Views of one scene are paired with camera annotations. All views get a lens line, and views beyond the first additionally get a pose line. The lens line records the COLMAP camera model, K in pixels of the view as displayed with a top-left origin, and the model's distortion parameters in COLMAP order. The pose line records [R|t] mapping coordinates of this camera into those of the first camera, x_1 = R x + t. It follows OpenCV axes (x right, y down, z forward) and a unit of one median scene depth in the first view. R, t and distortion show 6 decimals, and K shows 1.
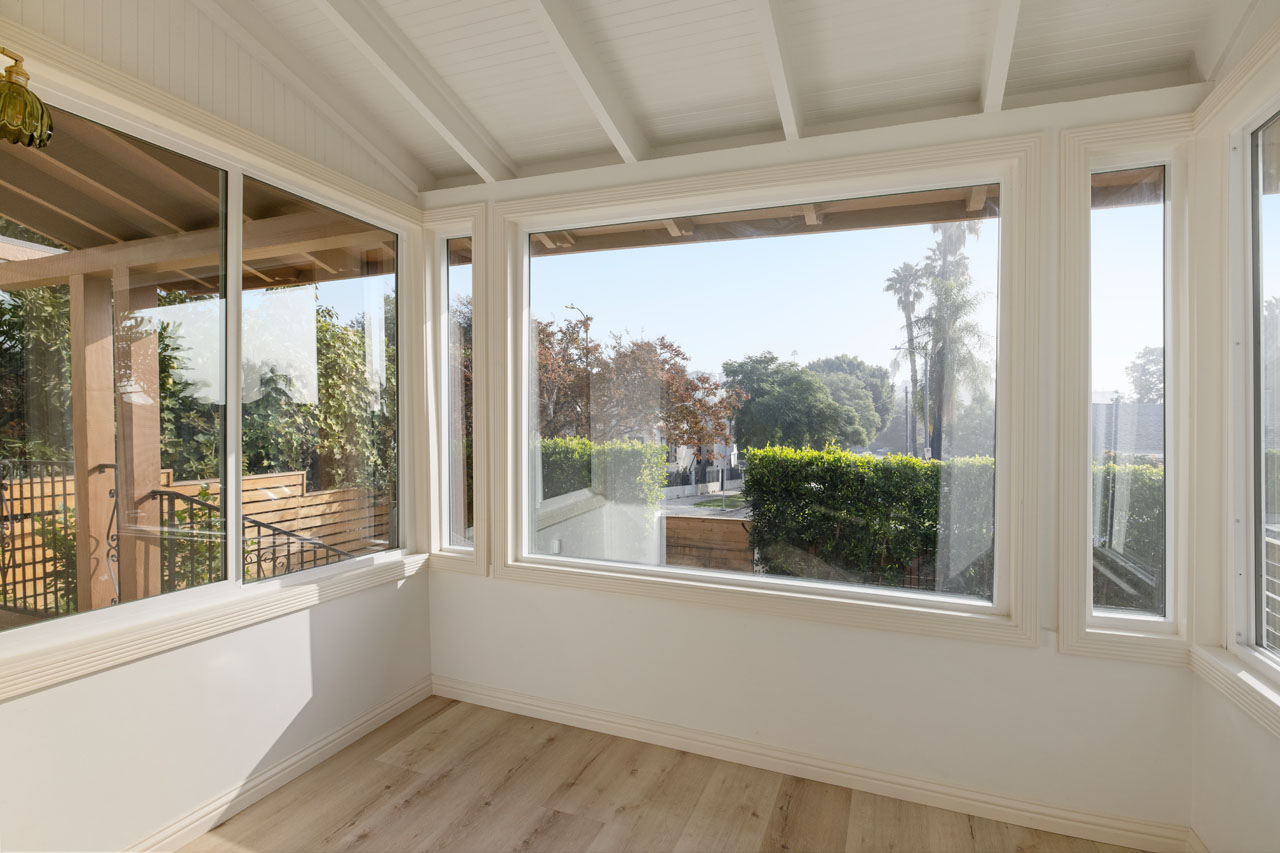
lens RADIAL K [[622.9, 0, 638.4], [0, 622.9, 415.3], [0, 0, 1]] dist [-0.000750, -0.000019]
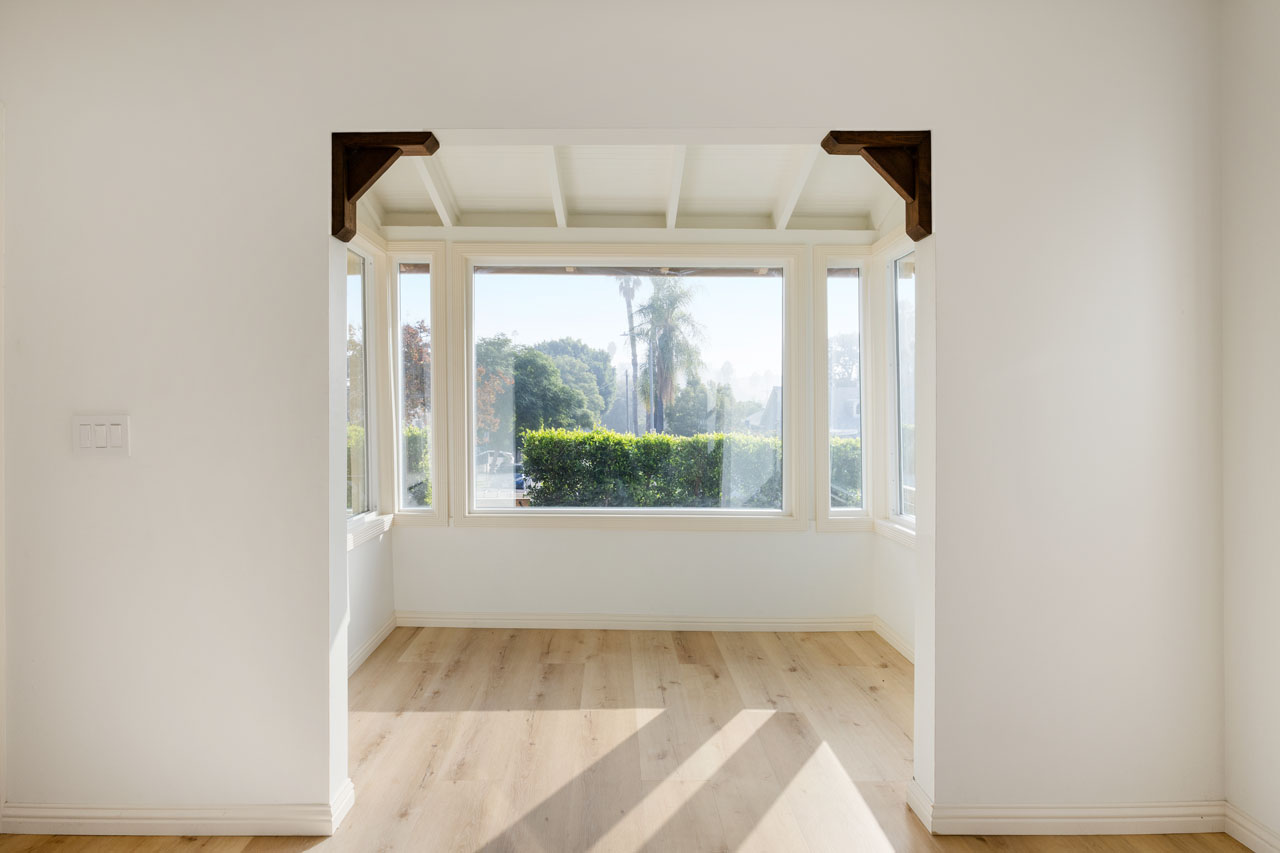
lens RADIAL K [[667.7, 0, 609.9], [0, 667.7, 383.6], [0, 0, 1]] dist [0.000342, -0.000918]
pose [[0.926375, 0.002491, 0.376593, -0.126924], [0.006040, 0.999751, -0.021470, -0.002617], [-0.376553, 0.022164, 0.926130, -0.120436]]
